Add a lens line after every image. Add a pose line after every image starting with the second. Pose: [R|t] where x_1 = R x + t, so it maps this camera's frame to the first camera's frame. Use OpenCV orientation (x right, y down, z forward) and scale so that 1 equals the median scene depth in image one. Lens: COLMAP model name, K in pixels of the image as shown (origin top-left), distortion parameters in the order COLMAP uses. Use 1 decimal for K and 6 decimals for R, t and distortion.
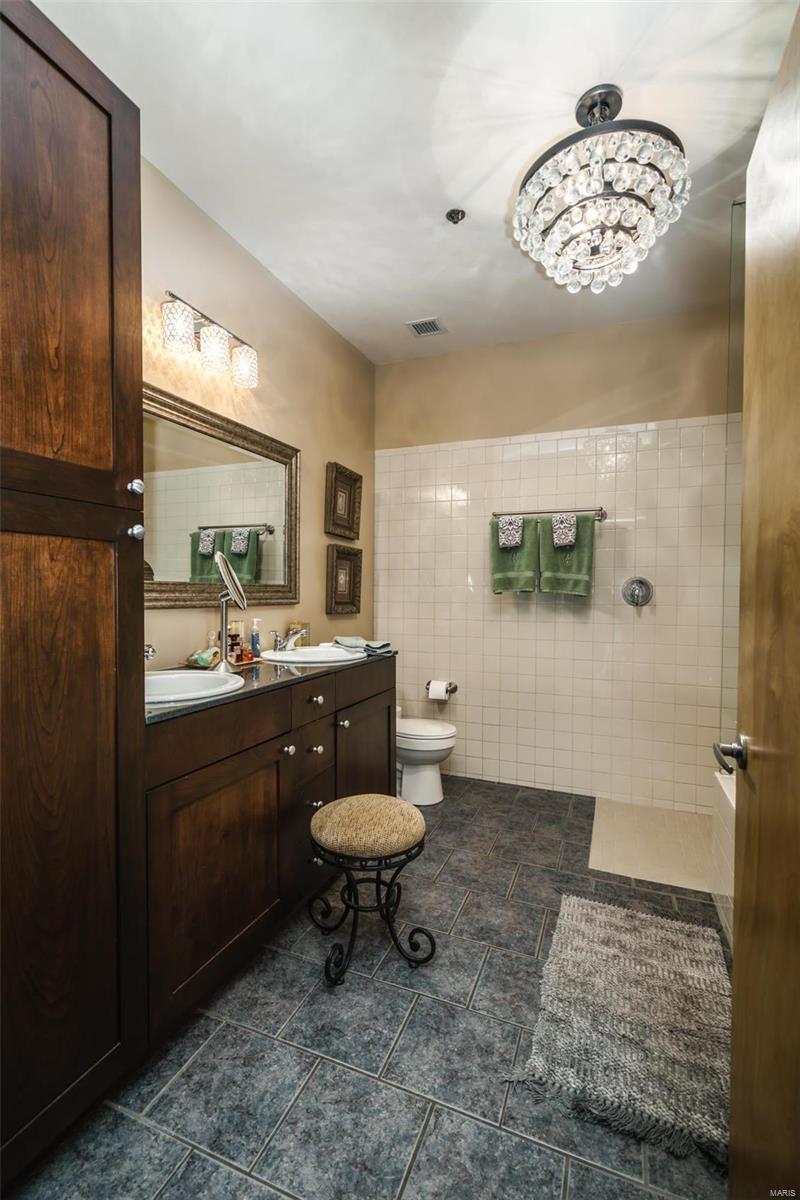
lens RADIAL K [[537.5, 0, 398.3], [0, 537.5, 599.5], [0, 0, 1]] dist [-0.005499, 0.002751]
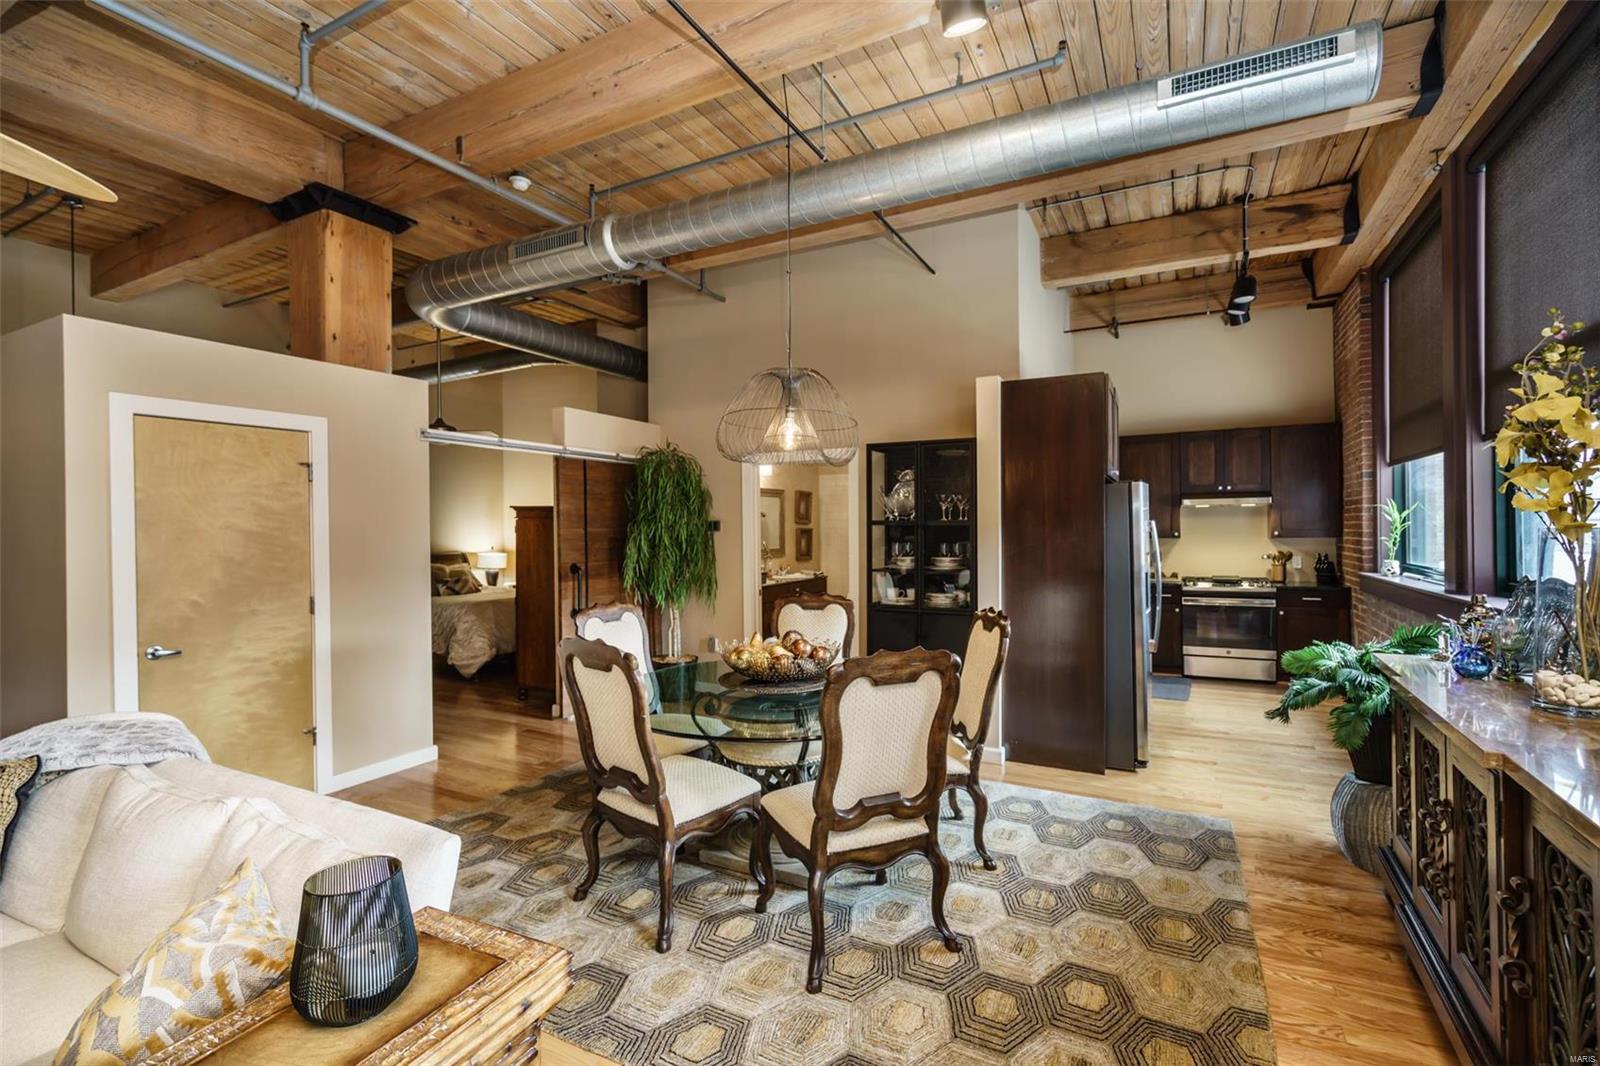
lens RADIAL K [[716.7, 0, 802.0], [0, 716.7, 536.8], [0, 0, 1]] dist [-0.005499, 0.002751]
pose [[0.995230, -0.015686, -0.096283, 0.159619], [0.015256, 0.999870, -0.005197, -0.050781], [0.096352, 0.003703, 0.995340, -1.776440]]
